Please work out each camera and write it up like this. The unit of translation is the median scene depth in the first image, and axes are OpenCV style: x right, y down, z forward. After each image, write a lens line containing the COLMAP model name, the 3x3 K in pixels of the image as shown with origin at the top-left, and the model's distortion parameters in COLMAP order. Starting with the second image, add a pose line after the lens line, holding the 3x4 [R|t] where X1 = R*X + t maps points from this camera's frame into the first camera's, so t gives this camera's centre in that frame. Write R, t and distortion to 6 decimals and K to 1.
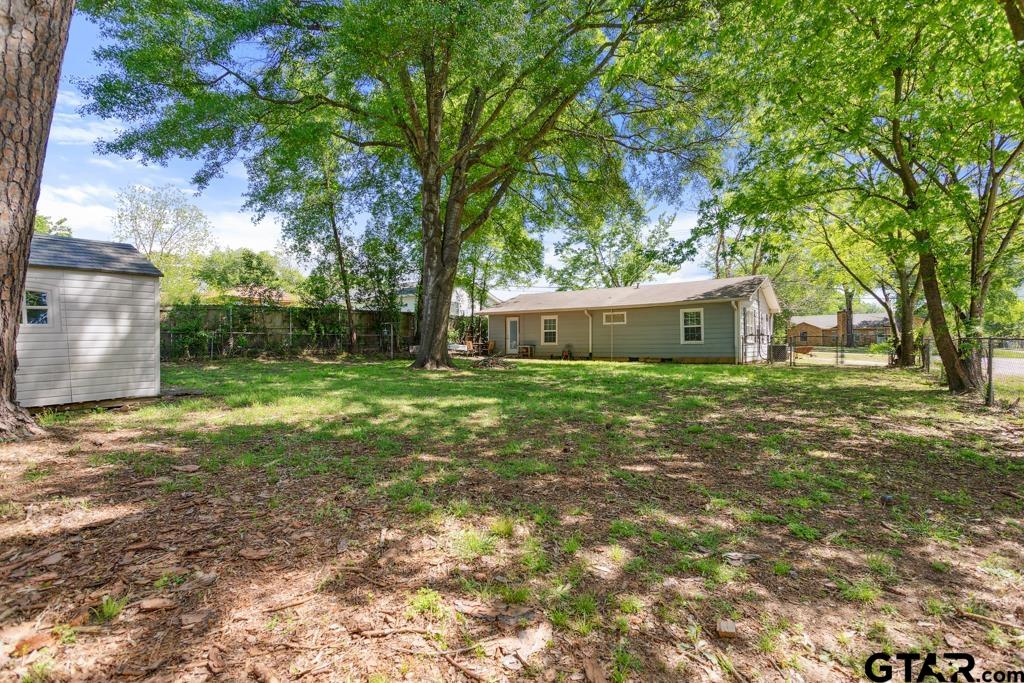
lens RADIAL K [[495.4, 0, 512.0], [0, 495.4, 341.5], [0, 0, 1]] dist [0.012896, 0.000597]
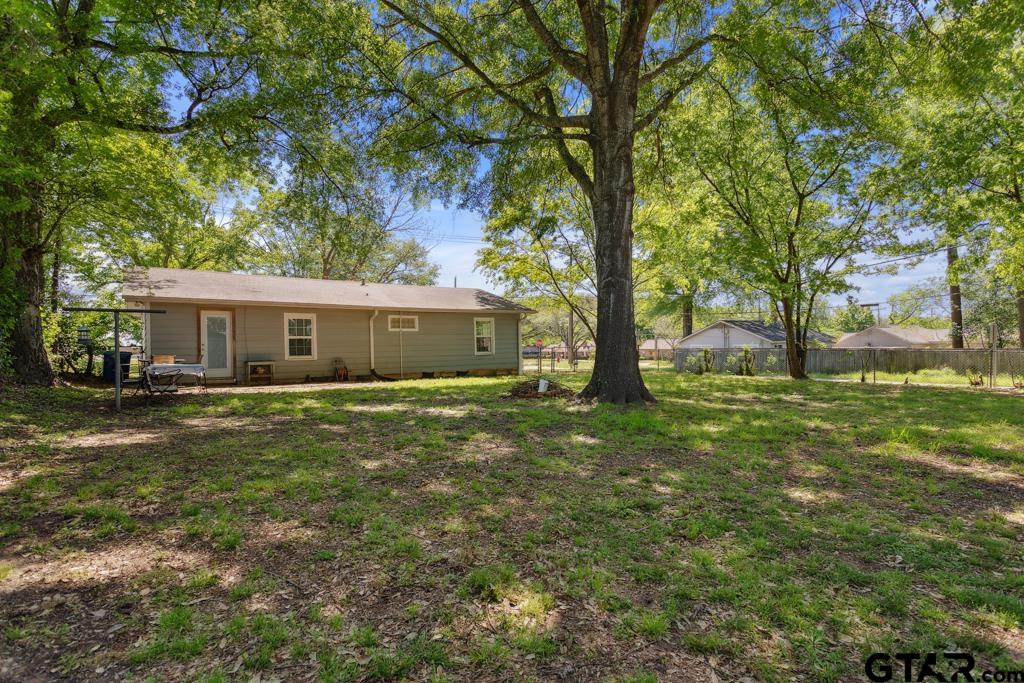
lens RADIAL K [[495.4, 0, 512.0], [0, 495.4, 341.5], [0, 0, 1]] dist [0.012896, 0.000597]
pose [[0.274231, 0.013384, 0.961571, -0.455677], [0.008577, 0.999829, -0.016363, -0.003815], [-0.961626, 0.012735, 0.274069, 0.576742]]
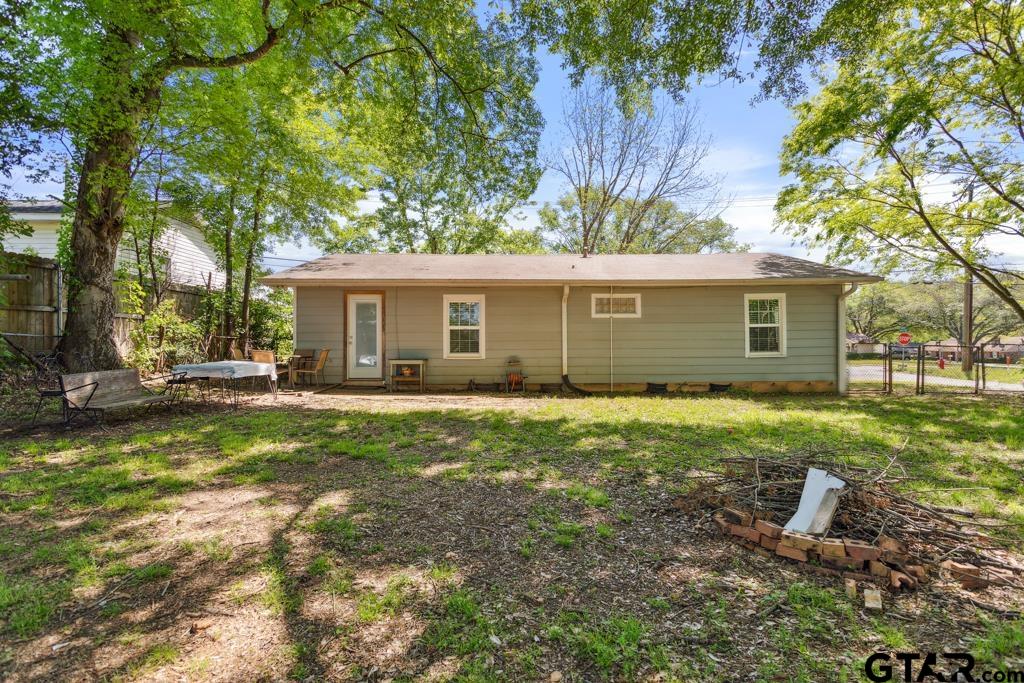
lens RADIAL K [[495.4, 0, 512.0], [0, 495.4, 341.5], [0, 0, 1]] dist [0.012896, 0.000597]
pose [[0.782044, 0.009130, 0.623157, -0.173902], [-0.005695, 0.999956, -0.007504, -0.005753], [-0.623198, 0.002320, 0.782061, 0.622414]]
